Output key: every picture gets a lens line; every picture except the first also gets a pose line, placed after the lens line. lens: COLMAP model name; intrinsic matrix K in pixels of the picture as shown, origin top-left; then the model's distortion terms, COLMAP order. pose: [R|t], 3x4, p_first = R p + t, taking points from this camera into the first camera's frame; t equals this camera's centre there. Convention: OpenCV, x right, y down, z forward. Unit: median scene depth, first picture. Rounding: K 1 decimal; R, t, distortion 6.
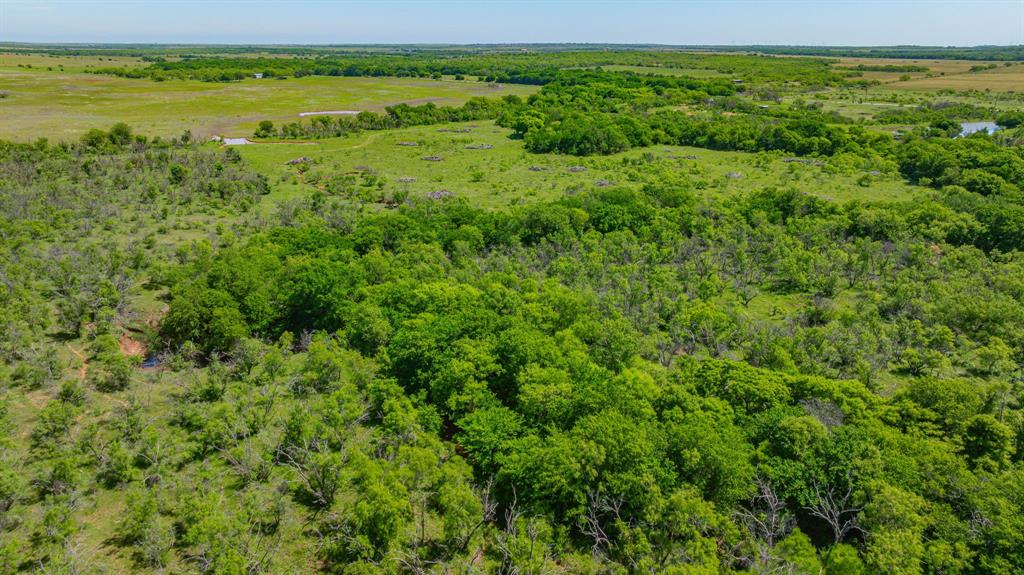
lens RADIAL K [[712.3, 0, 512.0], [0, 712.3, 287.5], [0, 0, 1]] dist [-0.025713, -0.008283]
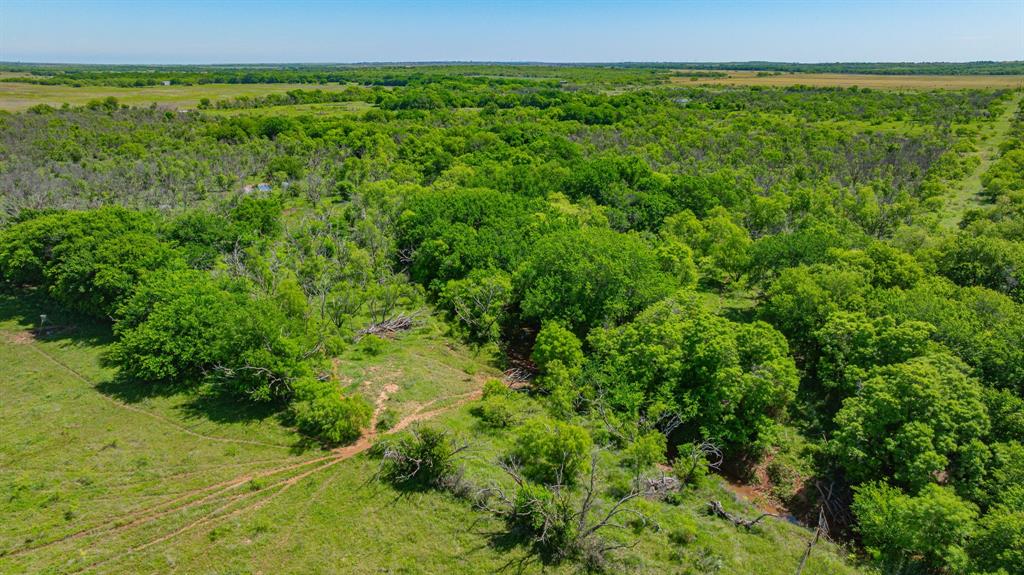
lens RADIAL K [[712.3, 0, 512.0], [0, 712.3, 287.5], [0, 0, 1]] dist [-0.025713, -0.008283]
pose [[0.989010, -0.046449, 0.140366, 0.067821], [0.049936, 0.998523, -0.021423, 0.246761], [-0.139163, 0.028197, 0.989868, -0.596259]]
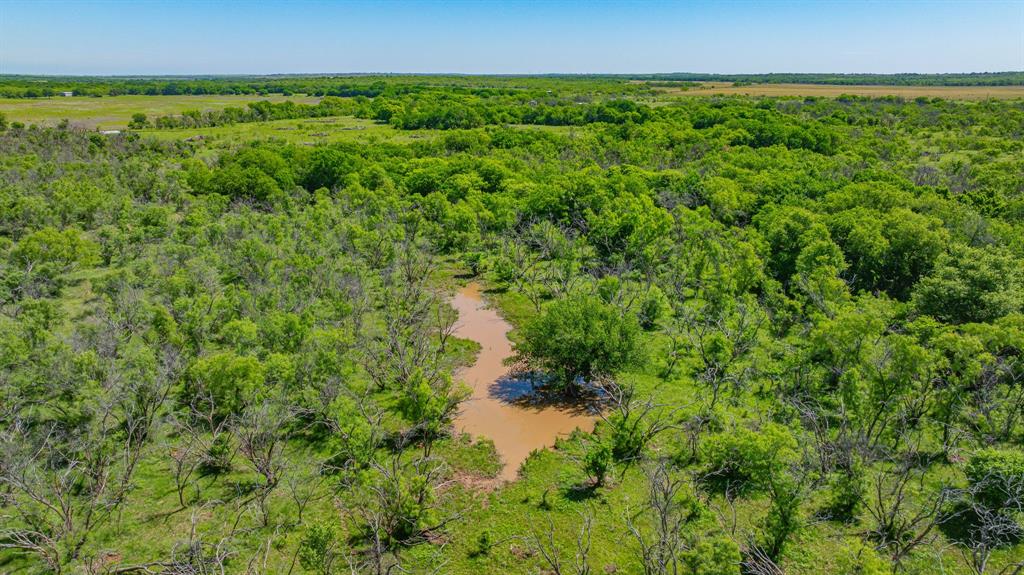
lens RADIAL K [[717.3, 0, 512.0], [0, 717.3, 287.5], [0, 0, 1]] dist [-0.072372, 0.082475]
pose [[0.965275, -0.074476, 0.250394, -0.105503], [0.084648, 0.995956, -0.030089, 0.110756], [-0.247140, 0.050240, 0.967676, -0.150471]]
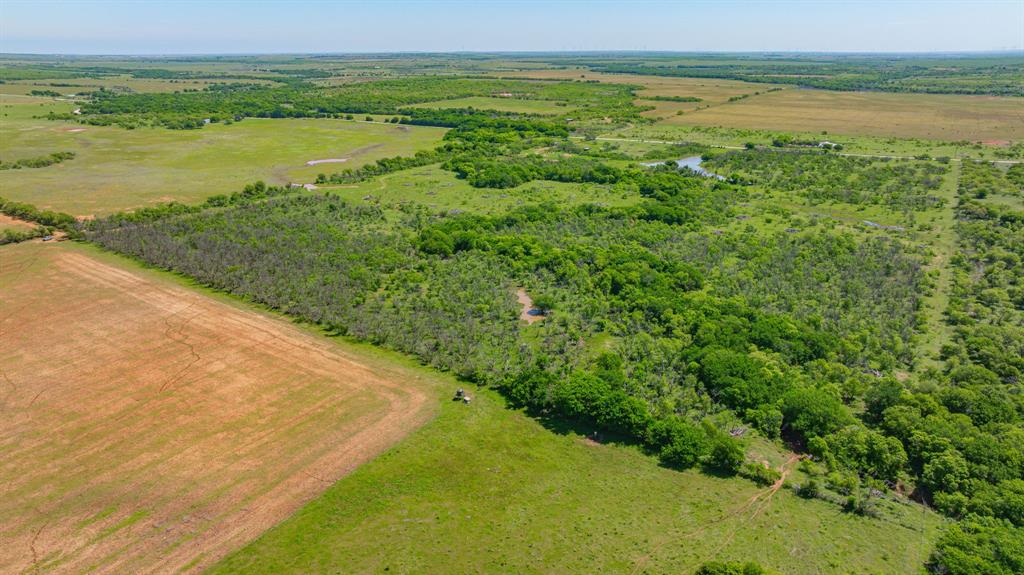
lens RADIAL K [[711.8, 0, 512.0], [0, 711.8, 287.5], [0, 0, 1]] dist [-0.036715, 0.030239]
pose [[0.976217, -0.071177, 0.204778, -0.293136], [0.072028, 0.997397, 0.003302, 0.091769], [-0.204480, 0.011526, 0.978803, -0.959131]]
